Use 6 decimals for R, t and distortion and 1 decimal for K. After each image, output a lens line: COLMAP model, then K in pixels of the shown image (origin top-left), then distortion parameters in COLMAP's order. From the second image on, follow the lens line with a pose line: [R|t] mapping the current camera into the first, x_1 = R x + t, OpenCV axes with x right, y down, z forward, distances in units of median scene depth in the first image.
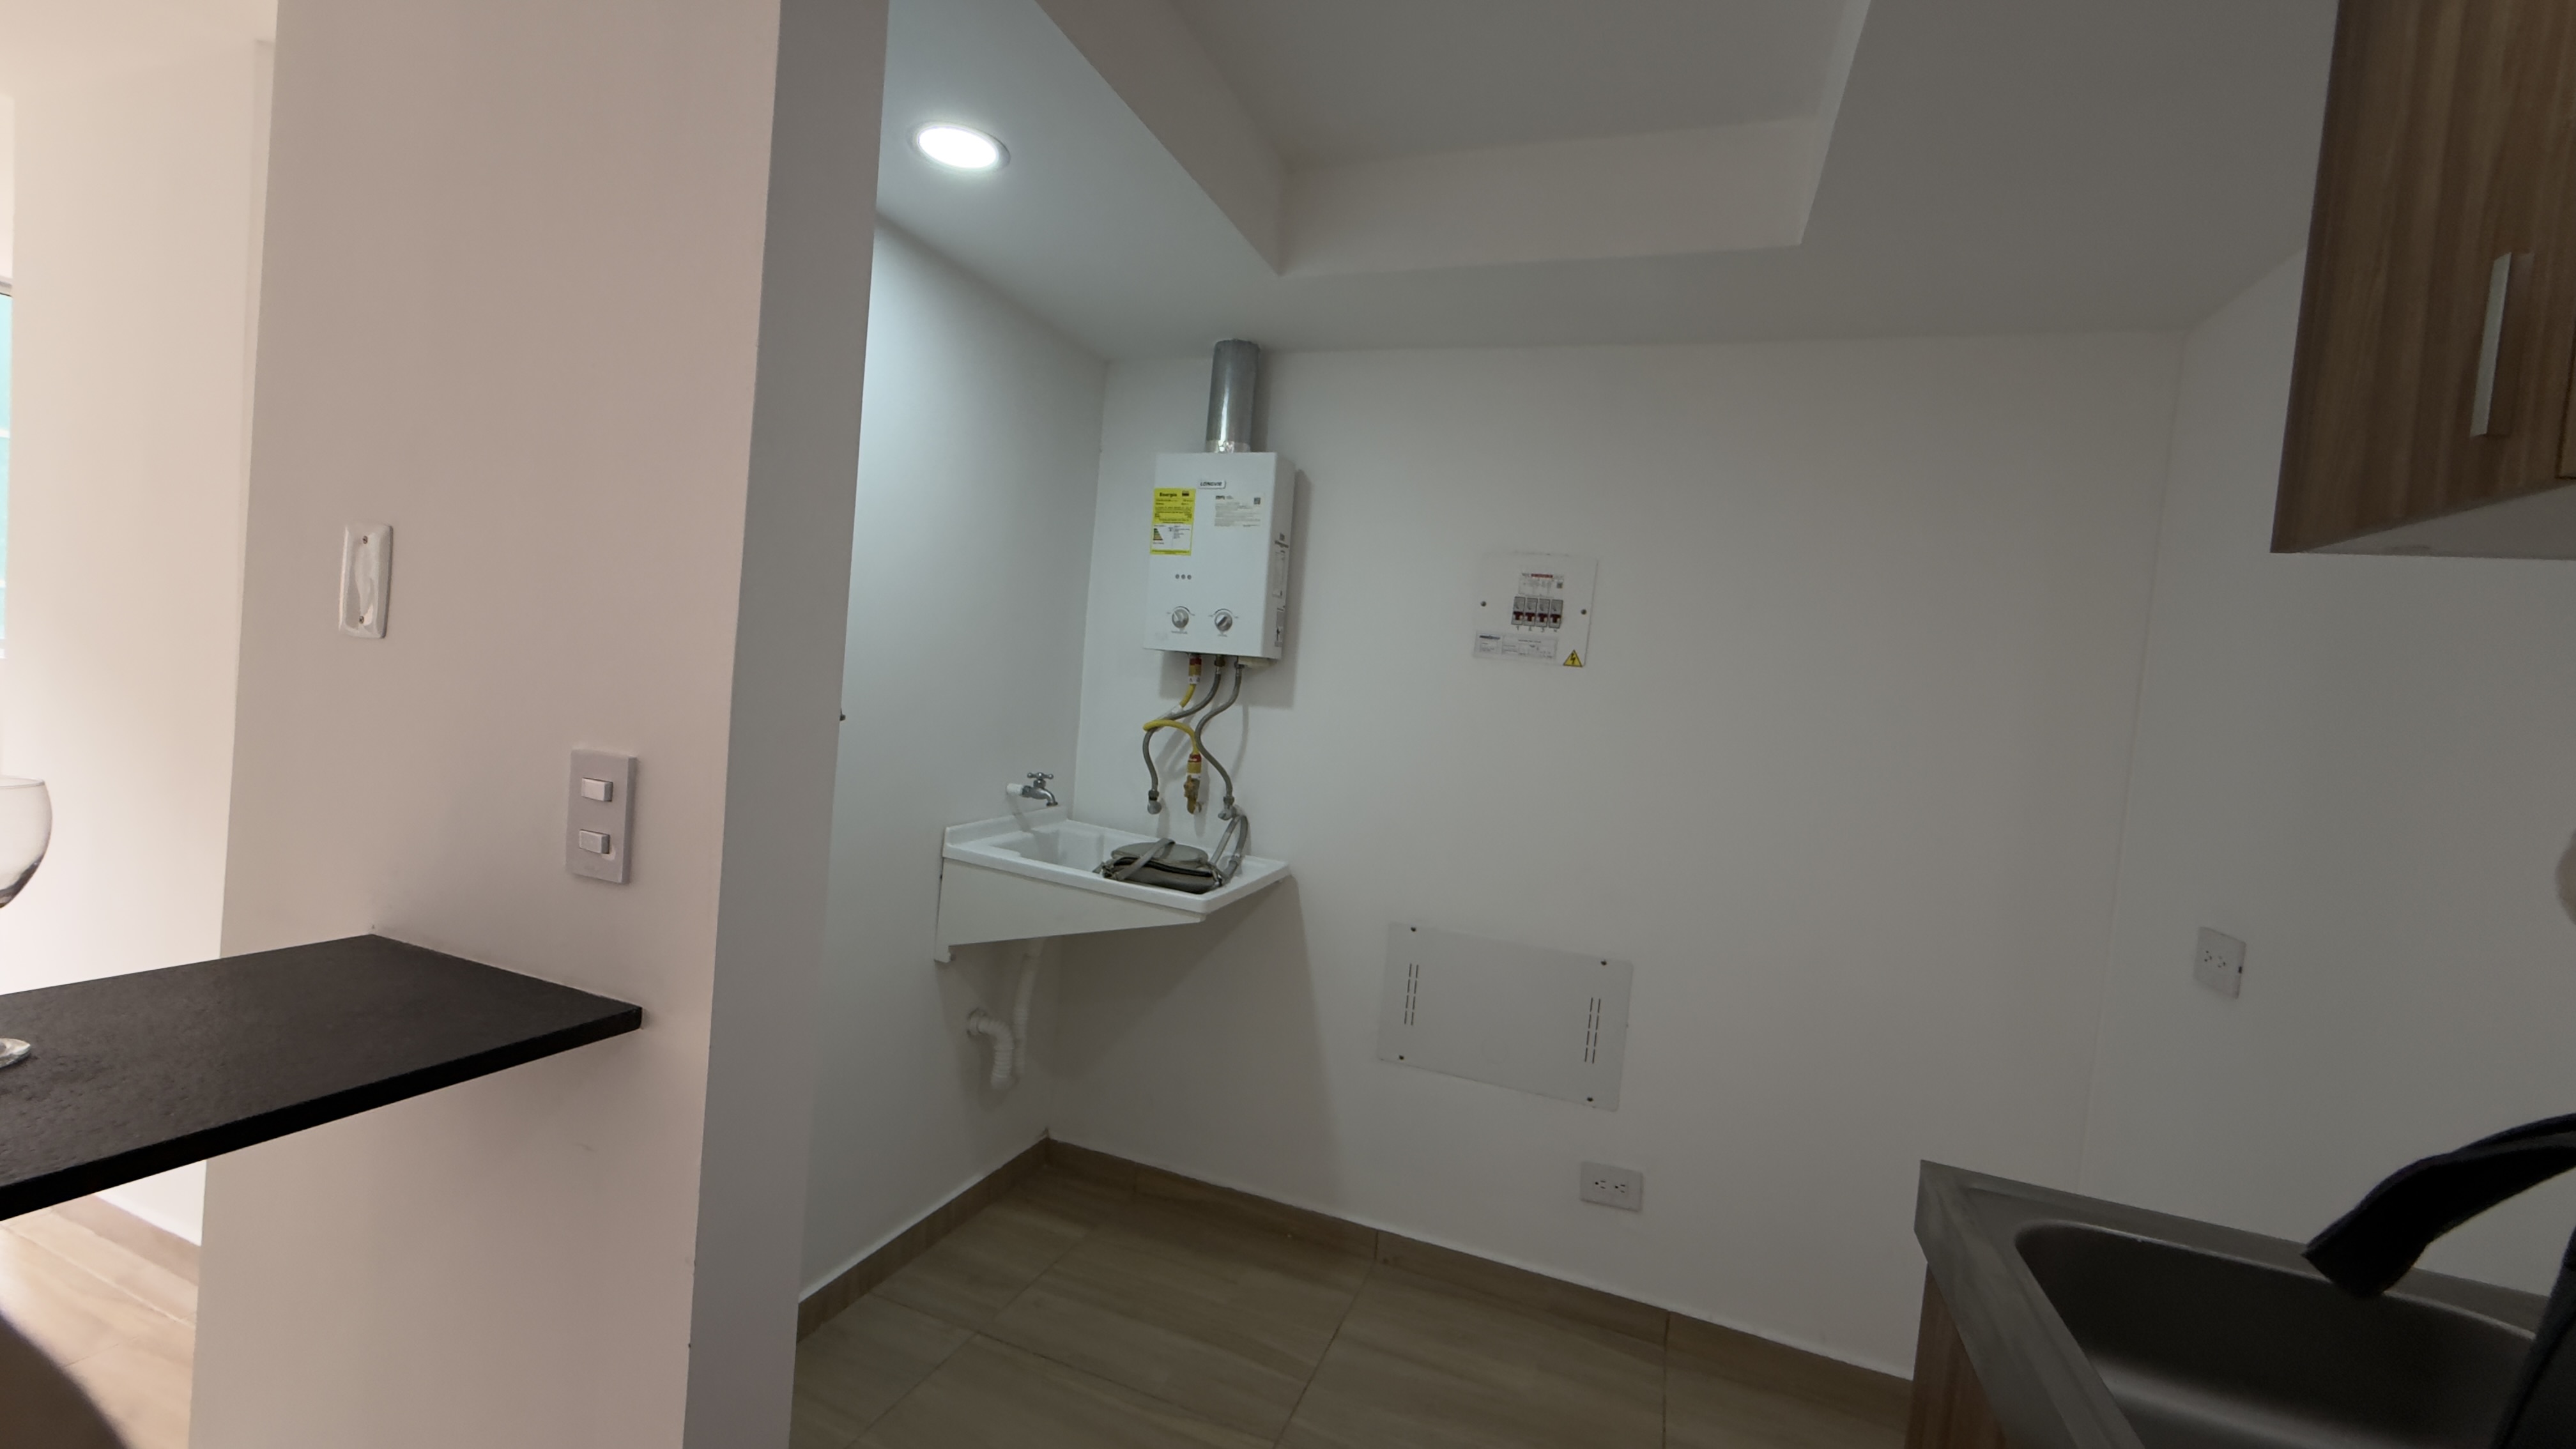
lens RADIAL K [[1027.5, 0, 1286.3], [0, 1027.5, 725.9], [0, 0, 1]] dist [0.001106, 0.000276]
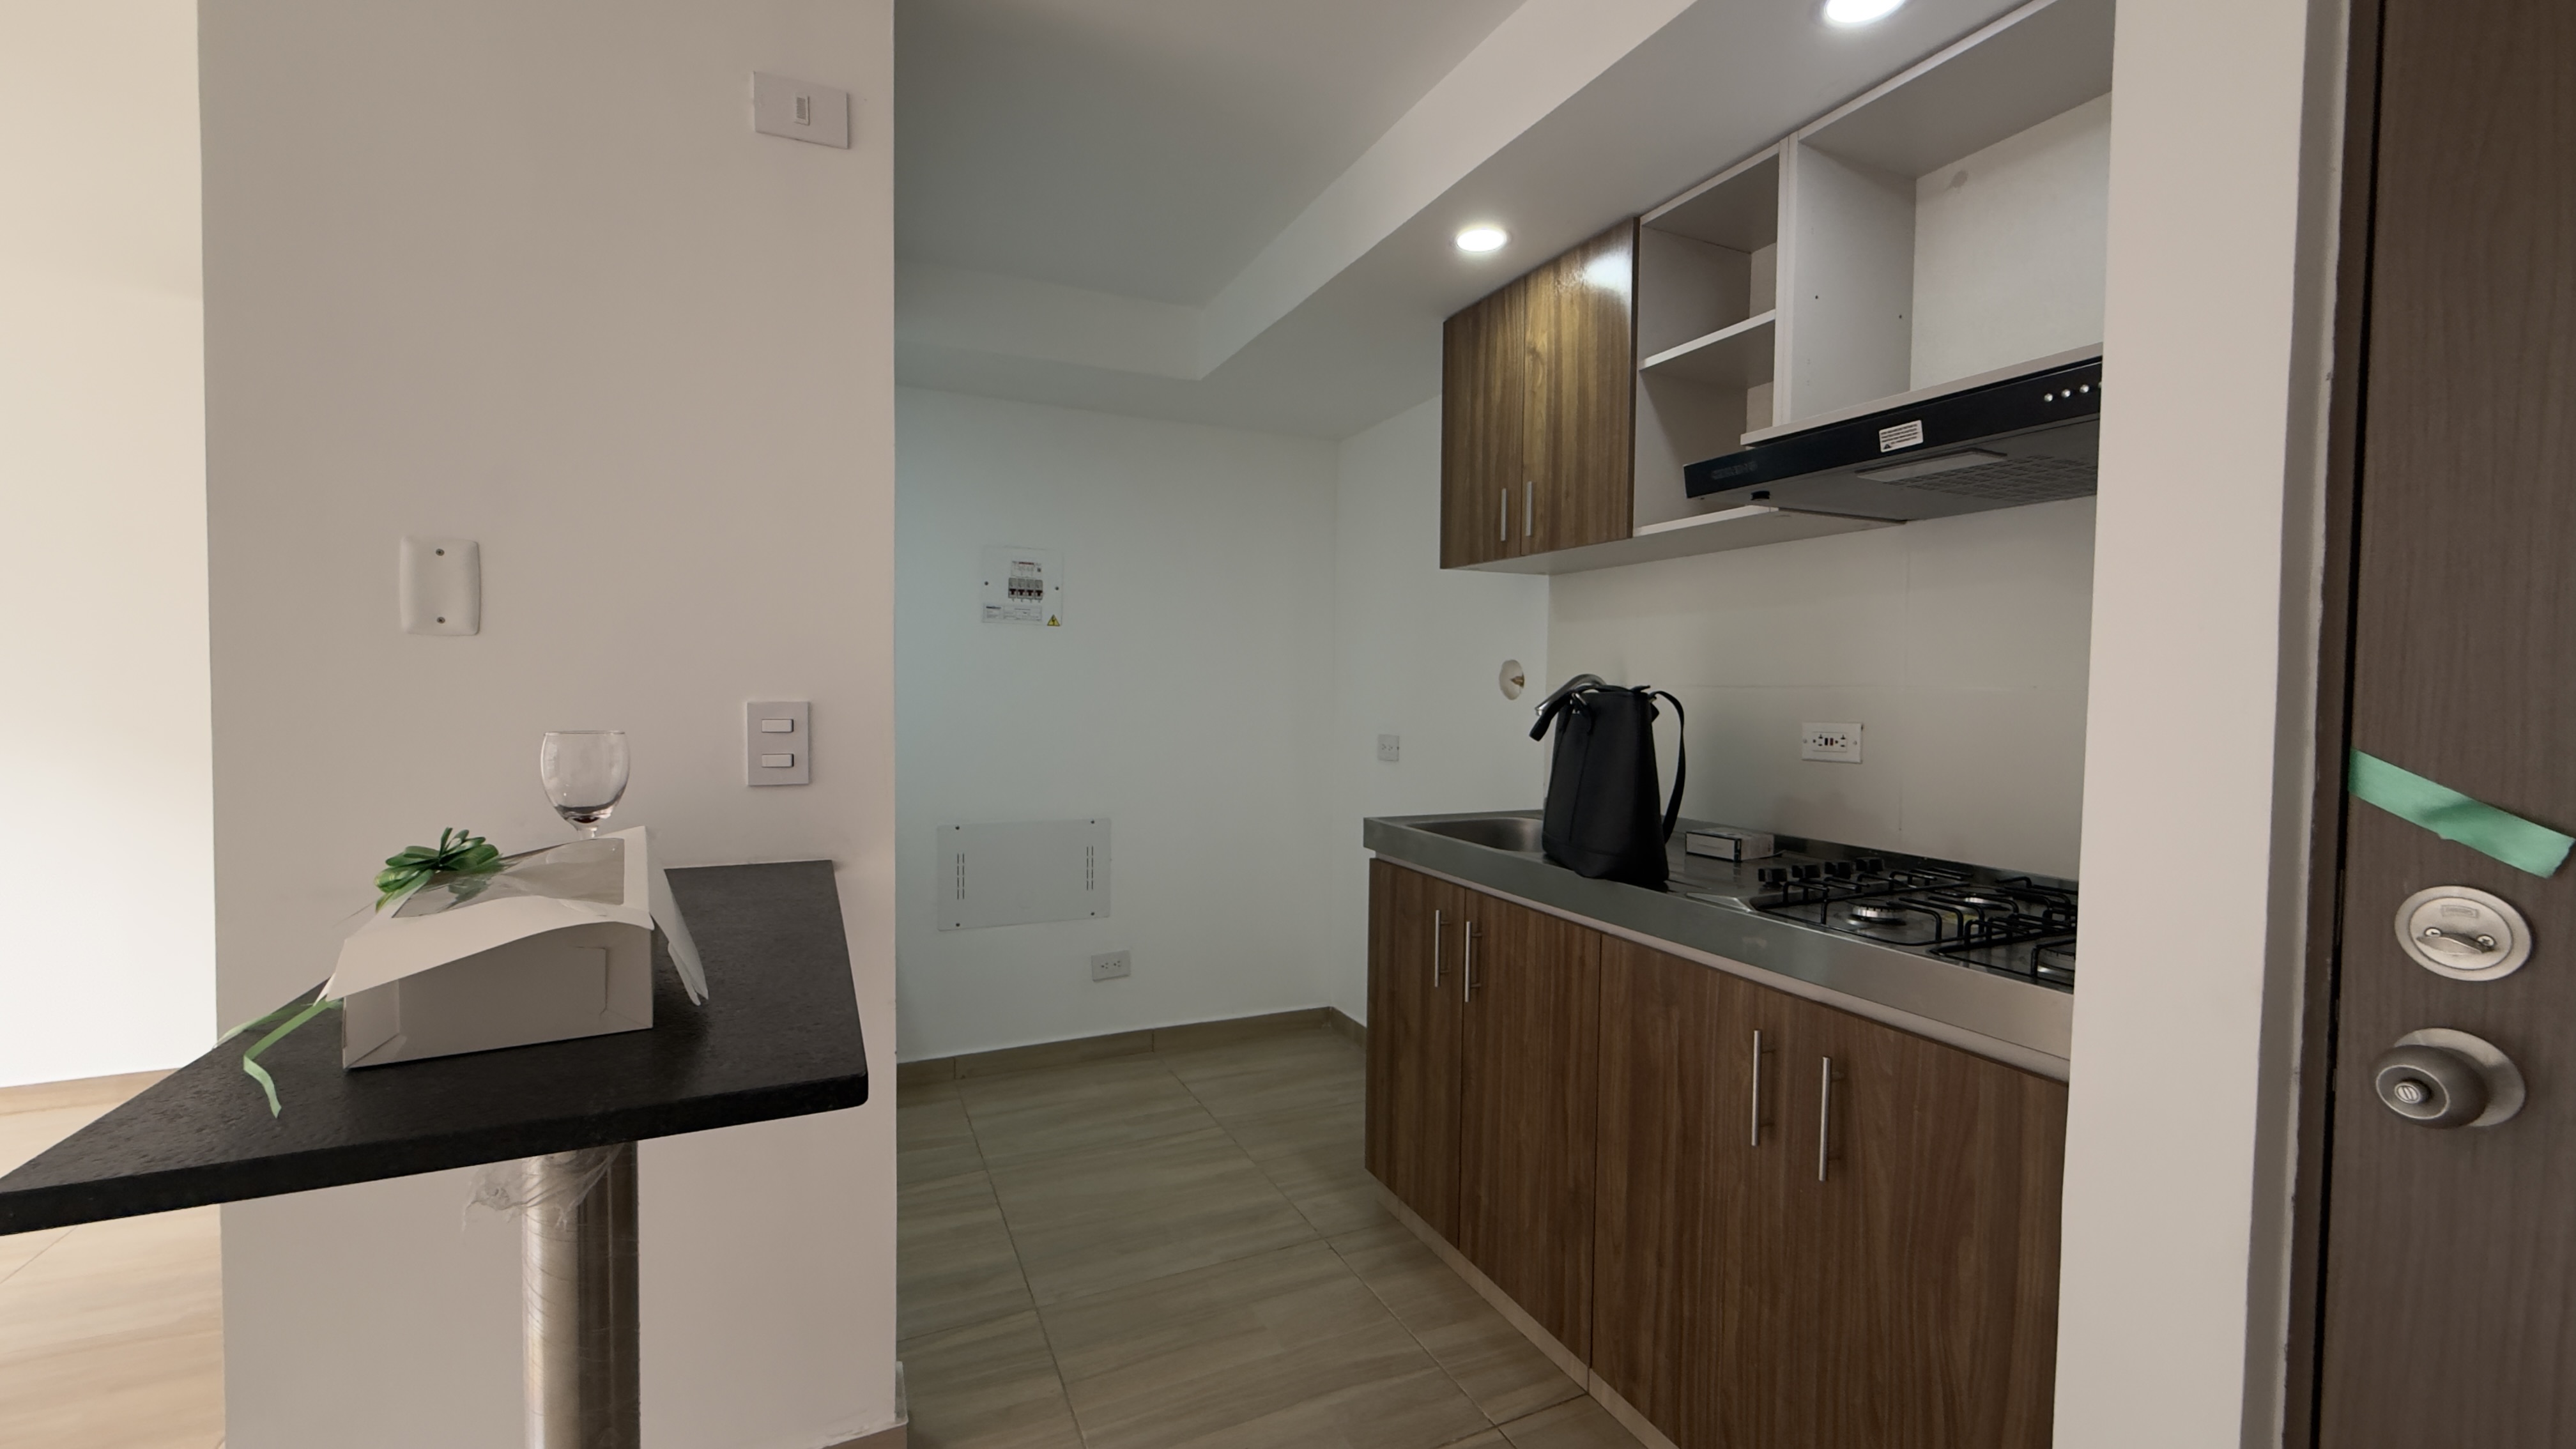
lens RADIAL K [[1027.5, 0, 1282.3], [0, 1027.5, 720.6], [0, 0, 1]] dist [0.001106, 0.000276]
pose [[0.700920, -0.105991, 0.705321, -0.537487], [0.084738, 0.994268, 0.065203, 0.008310], [-0.708189, 0.014065, 0.705883, -0.259237]]
